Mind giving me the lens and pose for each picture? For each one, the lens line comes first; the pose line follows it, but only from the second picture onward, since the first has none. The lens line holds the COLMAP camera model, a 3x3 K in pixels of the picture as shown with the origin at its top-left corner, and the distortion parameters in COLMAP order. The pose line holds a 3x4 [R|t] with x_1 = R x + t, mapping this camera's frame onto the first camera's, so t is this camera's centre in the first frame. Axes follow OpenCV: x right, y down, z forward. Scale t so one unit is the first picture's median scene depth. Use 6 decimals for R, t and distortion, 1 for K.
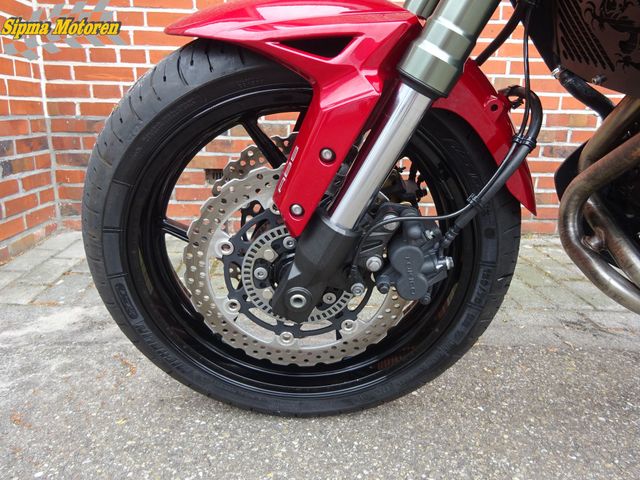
lens RADIAL K [[469.0, 0, 317.9], [0, 469.0, 238.4], [0, 0, 1]] dist [0.004631, -0.012140]
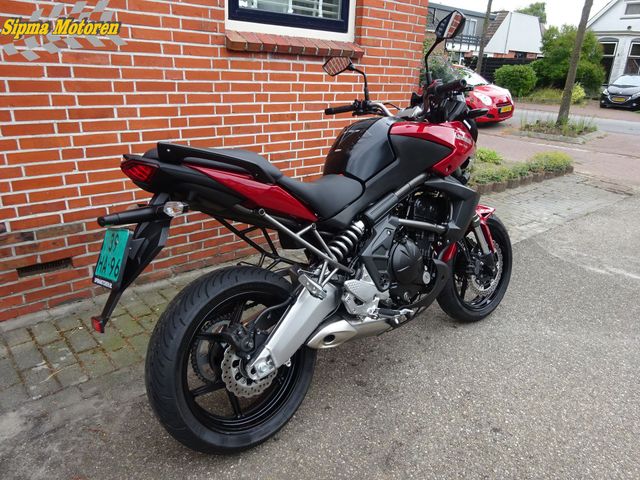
lens RADIAL K [[469.0, 0, 318.7], [0, 469.0, 239.4], [0, 0, 1]] dist [0.004631, -0.012140]
pose [[0.783348, -0.202747, 0.587588, -0.705682], [0.128691, 0.977727, 0.165799, -0.697754], [-0.608116, -0.054262, 0.791992, -0.995934]]
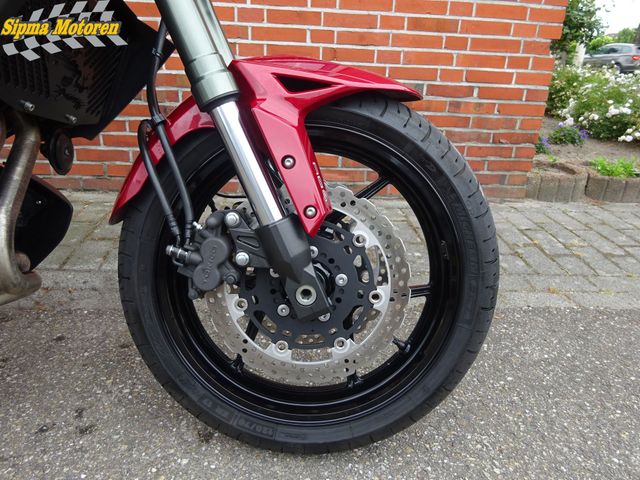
lens RADIAL K [[469.0, 0, 319.9], [0, 469.0, 239.8], [0, 0, 1]] dist [0.004631, -0.012140]
pose [[0.999276, 0.011282, 0.036331, 1.759756], [-0.015809, 0.991798, 0.126831, -0.096687], [-0.034602, -0.127314, 0.991259, -0.134787]]
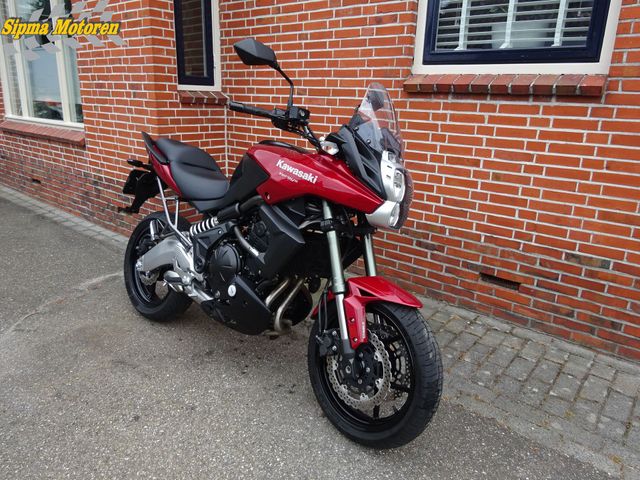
lens RADIAL K [[469.0, 0, 319.2], [0, 469.0, 239.9], [0, 0, 1]] dist [0.004631, -0.012140]
pose [[0.730099, 0.200416, -0.653291, 2.883398], [-0.189925, 0.977871, 0.087736, -0.611736], [0.656418, 0.060020, 0.752006, -1.029233]]
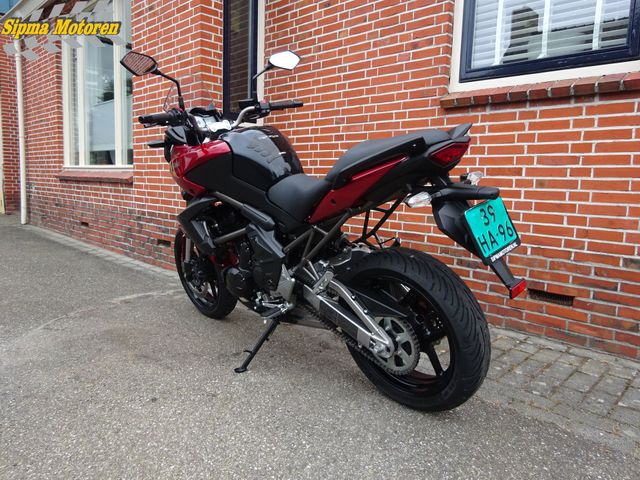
lens RADIAL K [[469.0, 0, 319.3], [0, 469.0, 240.0], [0, 0, 1]] dist [0.004631, -0.012140]
pose [[0.671690, 0.090914, -0.735233, 2.906993], [-0.207812, 0.975718, -0.069201, -0.118182], [0.711089, 0.199272, 0.674273, -0.886890]]
